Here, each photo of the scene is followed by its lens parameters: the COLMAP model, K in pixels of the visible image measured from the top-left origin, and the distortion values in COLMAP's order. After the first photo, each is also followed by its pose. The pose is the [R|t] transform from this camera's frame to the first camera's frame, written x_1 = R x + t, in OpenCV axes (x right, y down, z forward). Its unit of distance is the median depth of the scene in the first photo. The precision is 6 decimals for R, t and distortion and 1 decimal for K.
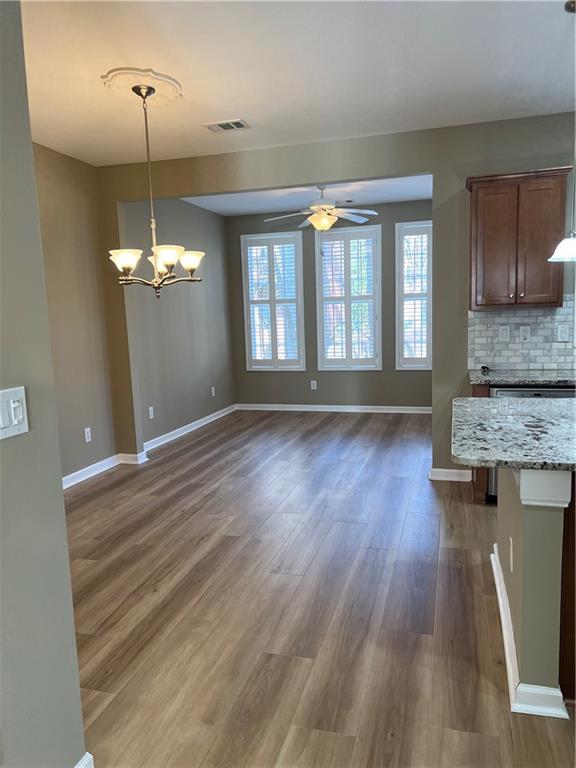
lens RADIAL K [[576.6, 0, 286.4], [0, 576.6, 393.0], [0, 0, 1]] dist [0.080458, -0.094080]
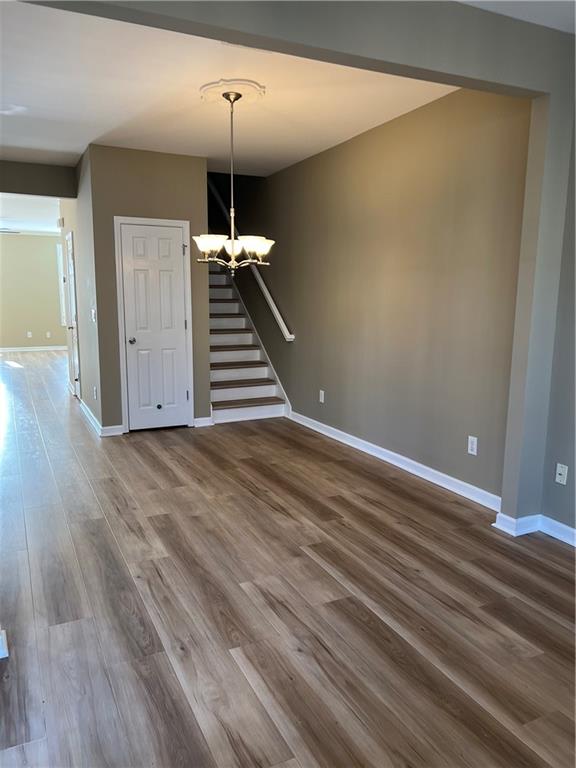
lens RADIAL K [[576.6, 0, 286.4], [0, 576.6, 393.0], [0, 0, 1]] dist [0.080458, -0.094080]
pose [[-0.745916, 0.143459, -0.650407, 0.381376], [-0.072046, 0.953419, 0.292918, -0.229830], [0.662132, 0.265351, -0.700835, 1.530912]]
